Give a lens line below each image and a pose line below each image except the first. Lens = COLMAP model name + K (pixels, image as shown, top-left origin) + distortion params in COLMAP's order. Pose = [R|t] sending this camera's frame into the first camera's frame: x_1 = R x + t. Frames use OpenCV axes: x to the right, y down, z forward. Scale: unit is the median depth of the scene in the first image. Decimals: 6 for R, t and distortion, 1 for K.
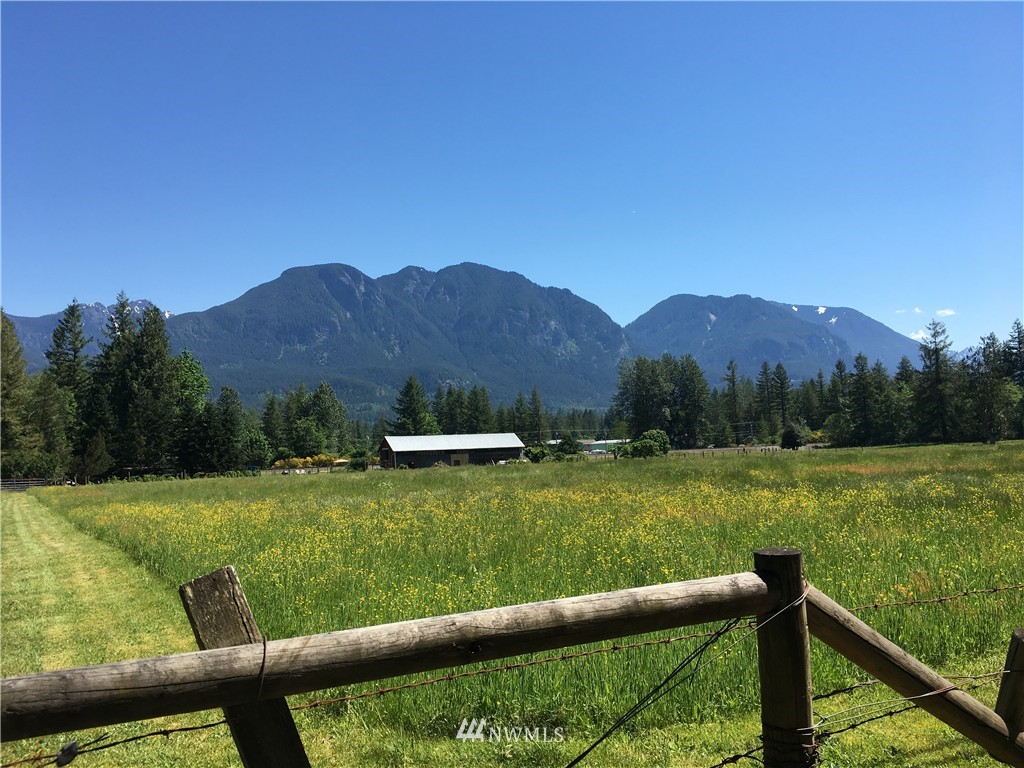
lens RADIAL K [[868.7, 0, 510.8], [0, 868.7, 379.9], [0, 0, 1]] dist [0.079666, -0.110710]
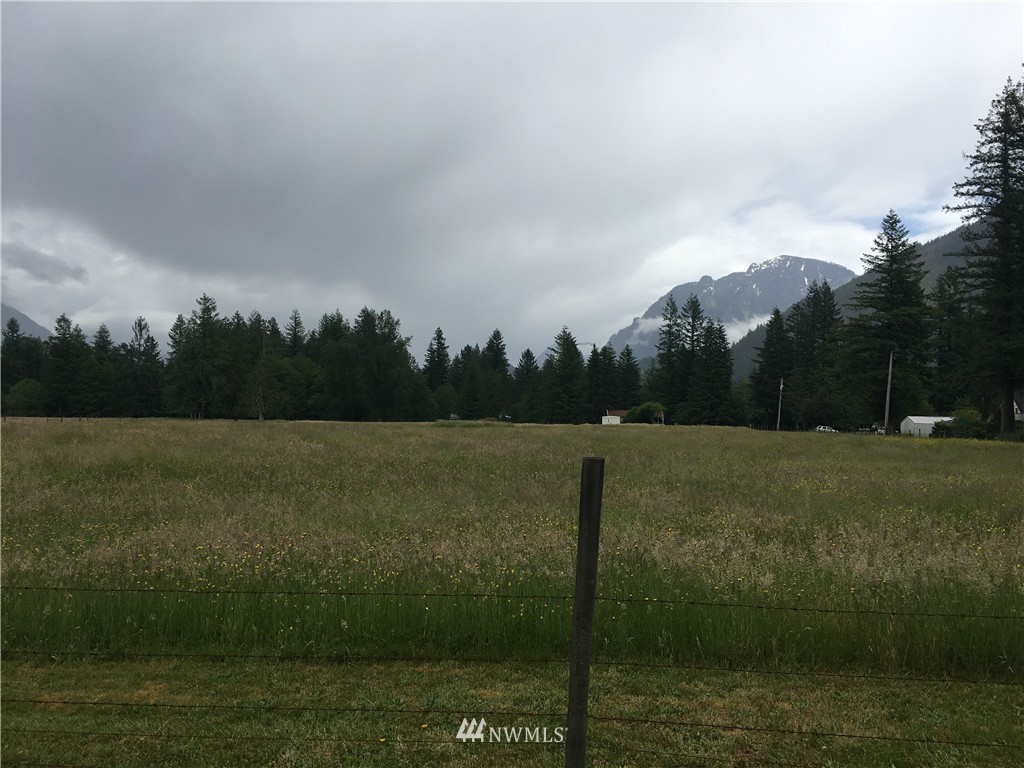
lens RADIAL K [[868.7, 0, 507.5], [0, 868.7, 378.6], [0, 0, 1]] dist [0.079666, -0.110710]
pose [[0.581341, 0.092637, 0.808370, -0.535911], [-0.114642, 0.992912, -0.031340, 0.086235], [-0.805544, -0.074454, 0.587840, 0.710716]]
